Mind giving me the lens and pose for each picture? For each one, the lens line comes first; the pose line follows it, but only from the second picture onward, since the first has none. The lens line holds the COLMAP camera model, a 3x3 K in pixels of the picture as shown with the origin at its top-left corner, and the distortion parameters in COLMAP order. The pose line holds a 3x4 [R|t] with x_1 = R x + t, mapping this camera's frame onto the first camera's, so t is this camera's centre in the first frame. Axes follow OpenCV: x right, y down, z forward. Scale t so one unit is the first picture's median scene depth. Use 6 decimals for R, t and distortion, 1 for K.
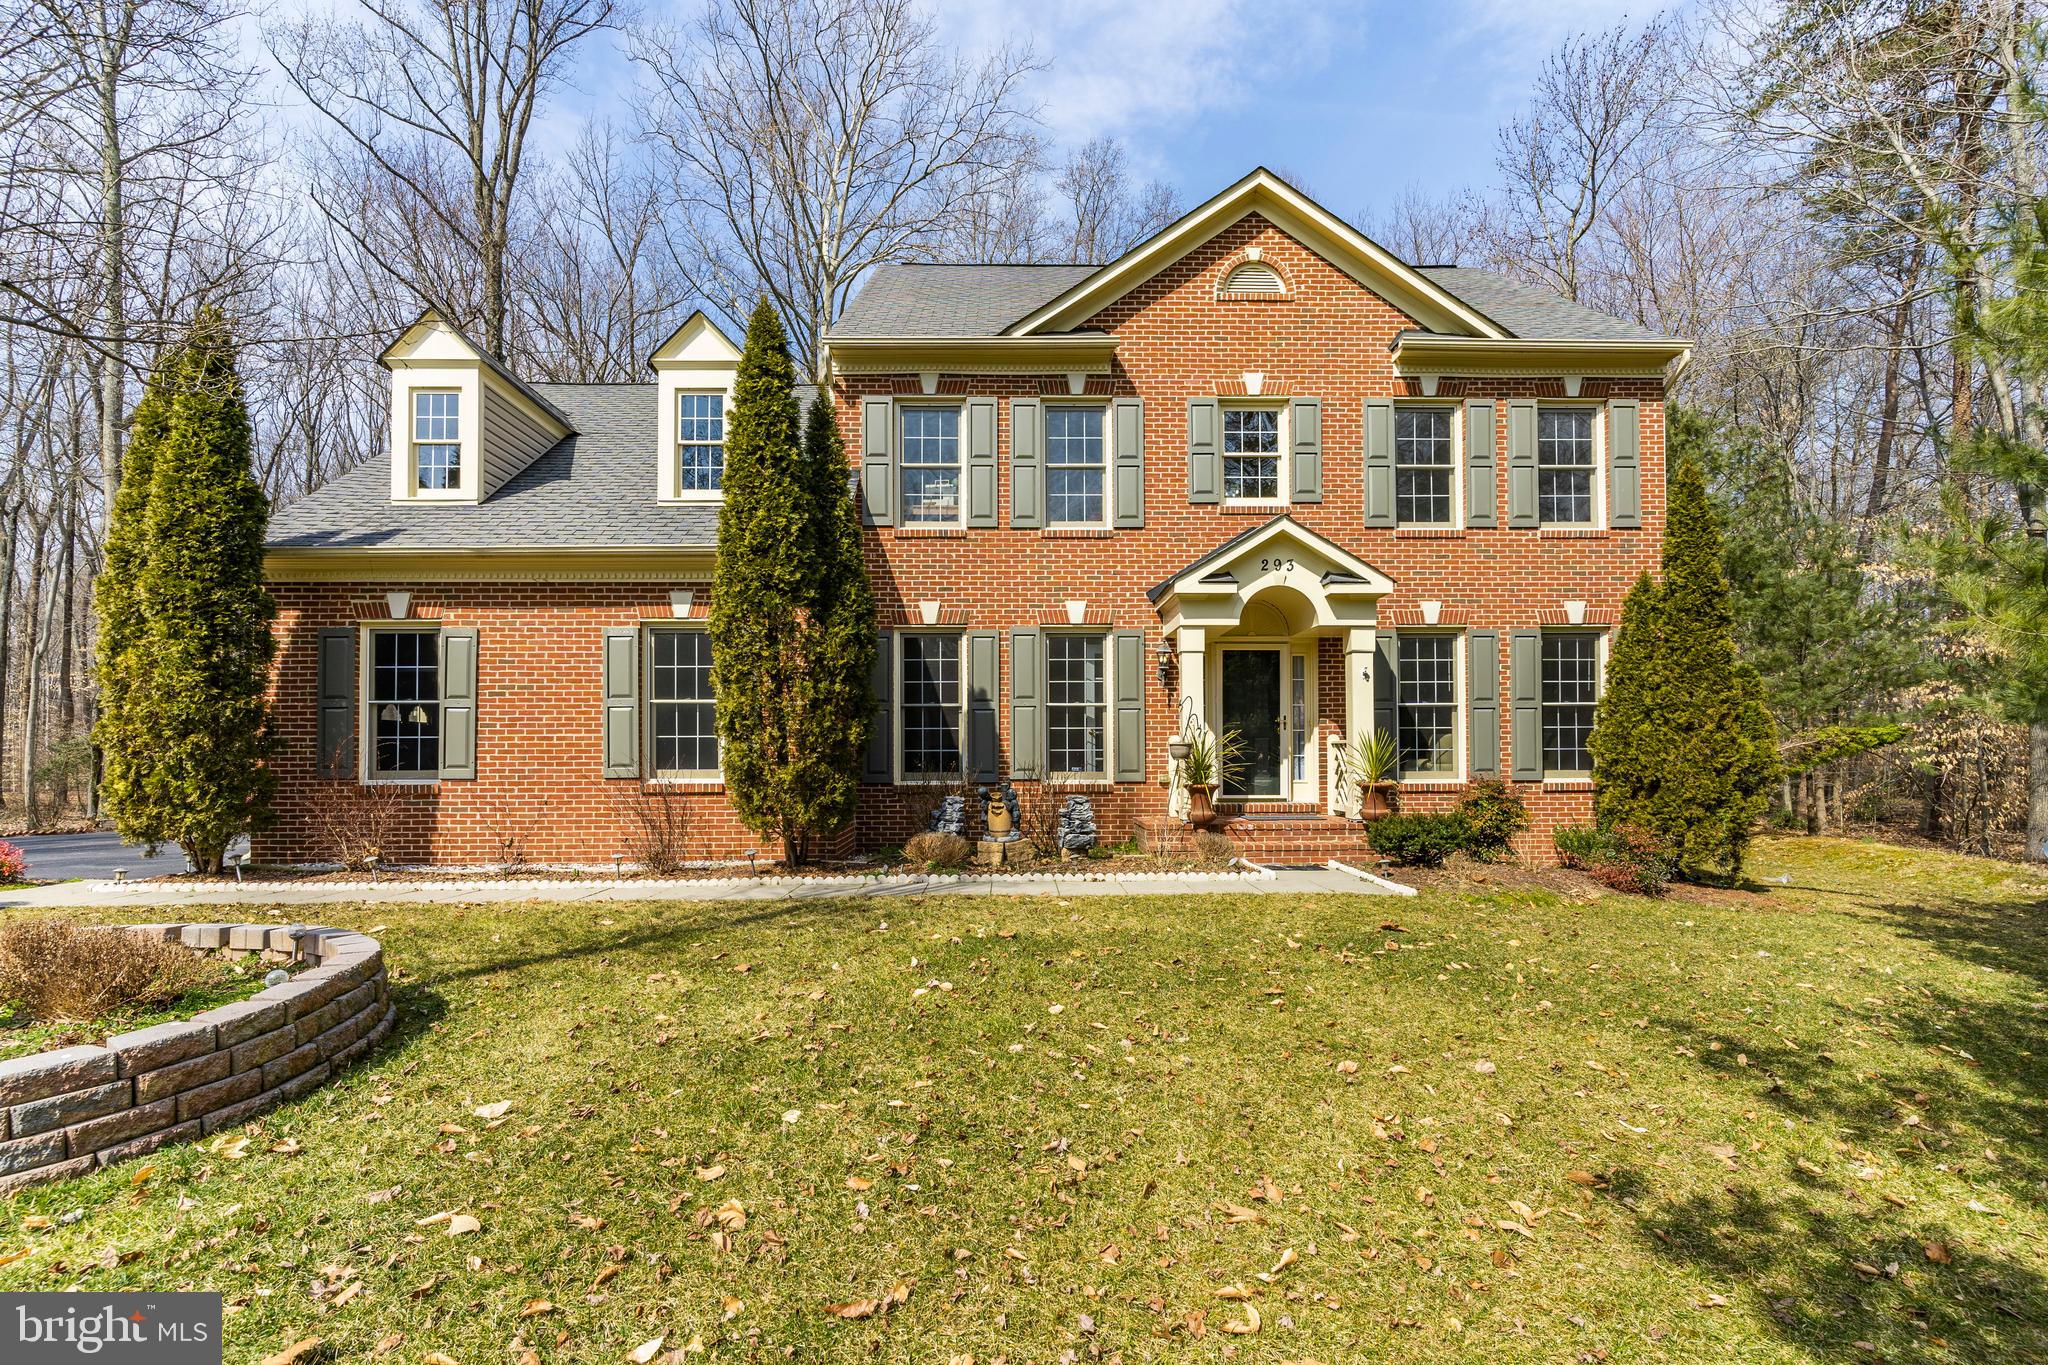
lens RADIAL K [[984.1, 0, 1005.1], [0, 984.1, 748.1], [0, 0, 1]] dist [0.004904, -0.002428]
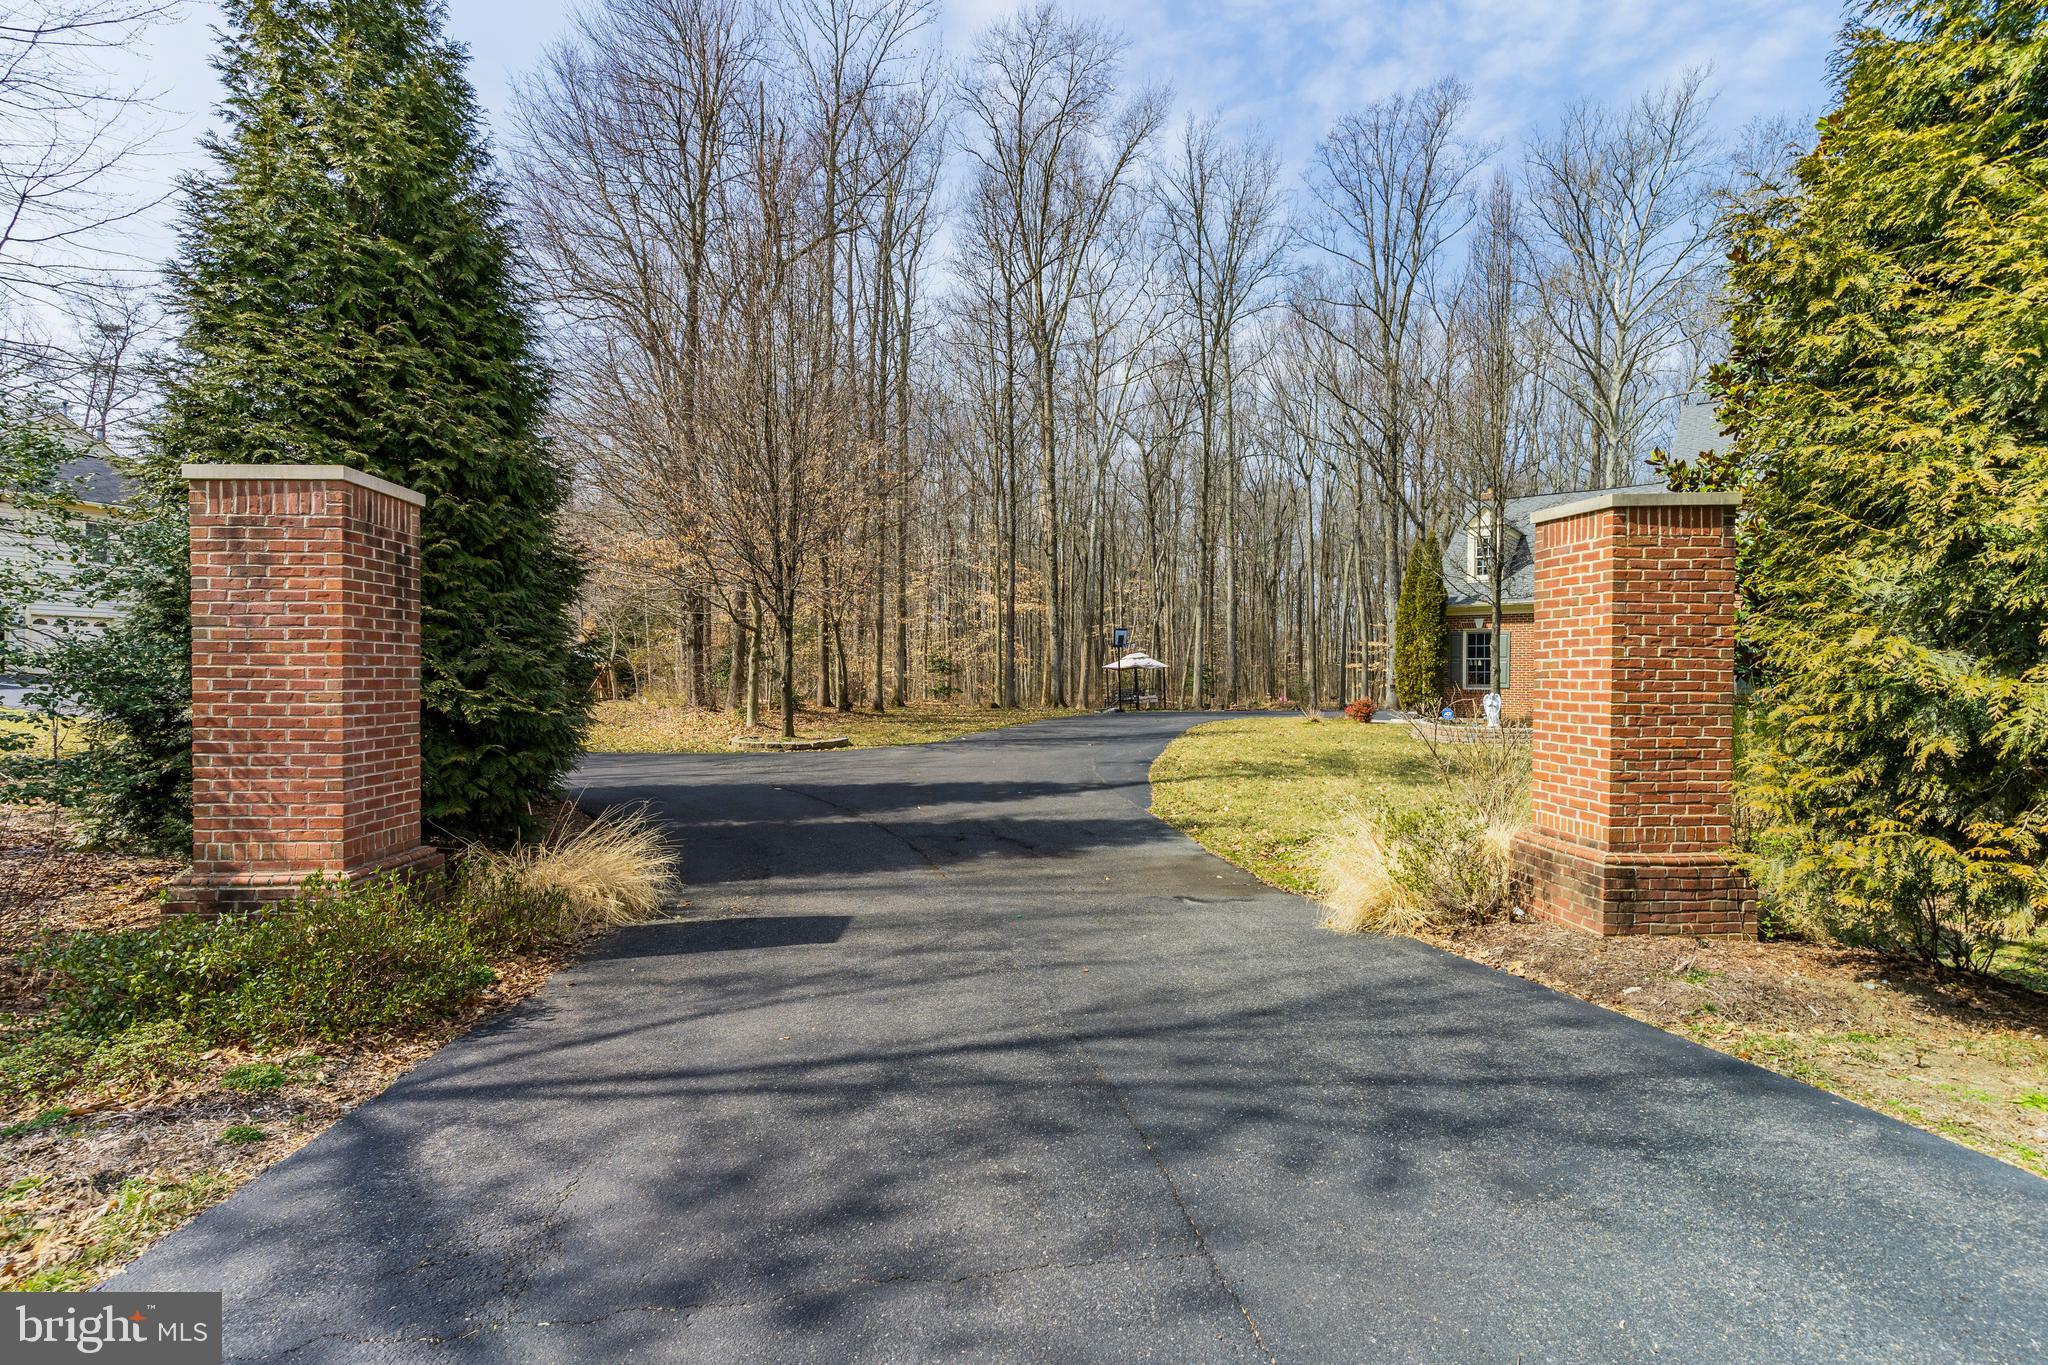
lens RADIAL K [[984.1, 0, 1042.6], [0, 984.1, 679.9], [0, 0, 1]] dist [0.004904, -0.002428]
pose [[0.790326, 0.009990, -0.612605, 0.083985], [-0.001859, 0.999902, 0.013908, -0.021383], [0.612684, -0.009853, 0.790267, -1.624244]]
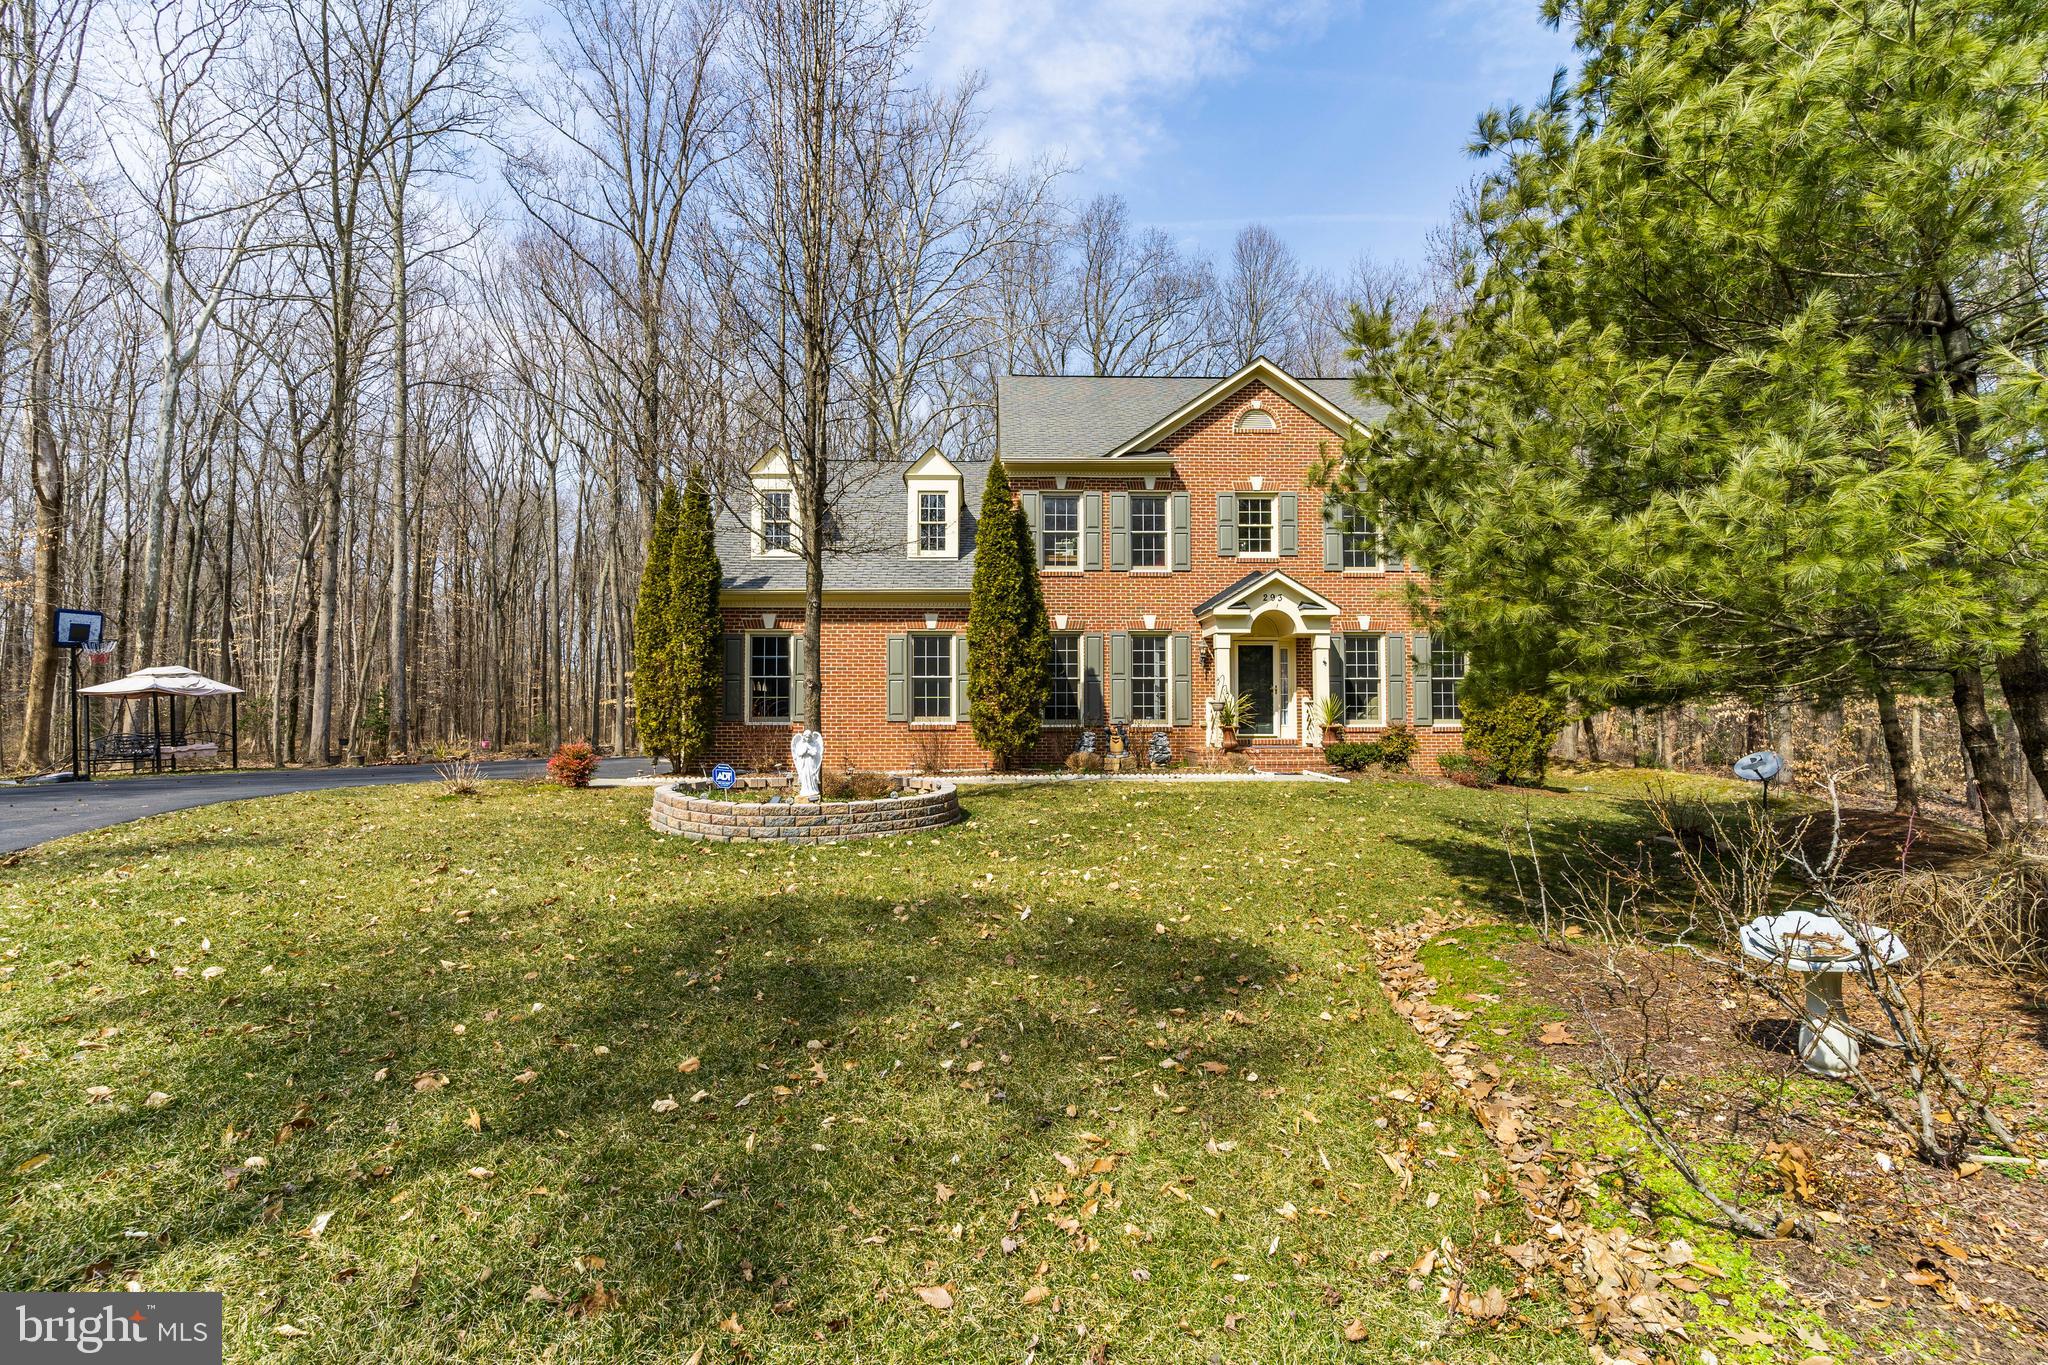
lens RADIAL K [[984.1, 0, 1022.3], [0, 984.1, 679.5], [0, 0, 1]] dist [0.004904, -0.002428]
pose [[0.999587, 0.003349, 0.028525, -0.189746], [-0.002565, 0.999620, -0.027462, 0.003422], [-0.028606, 0.027377, 0.999216, -0.640020]]
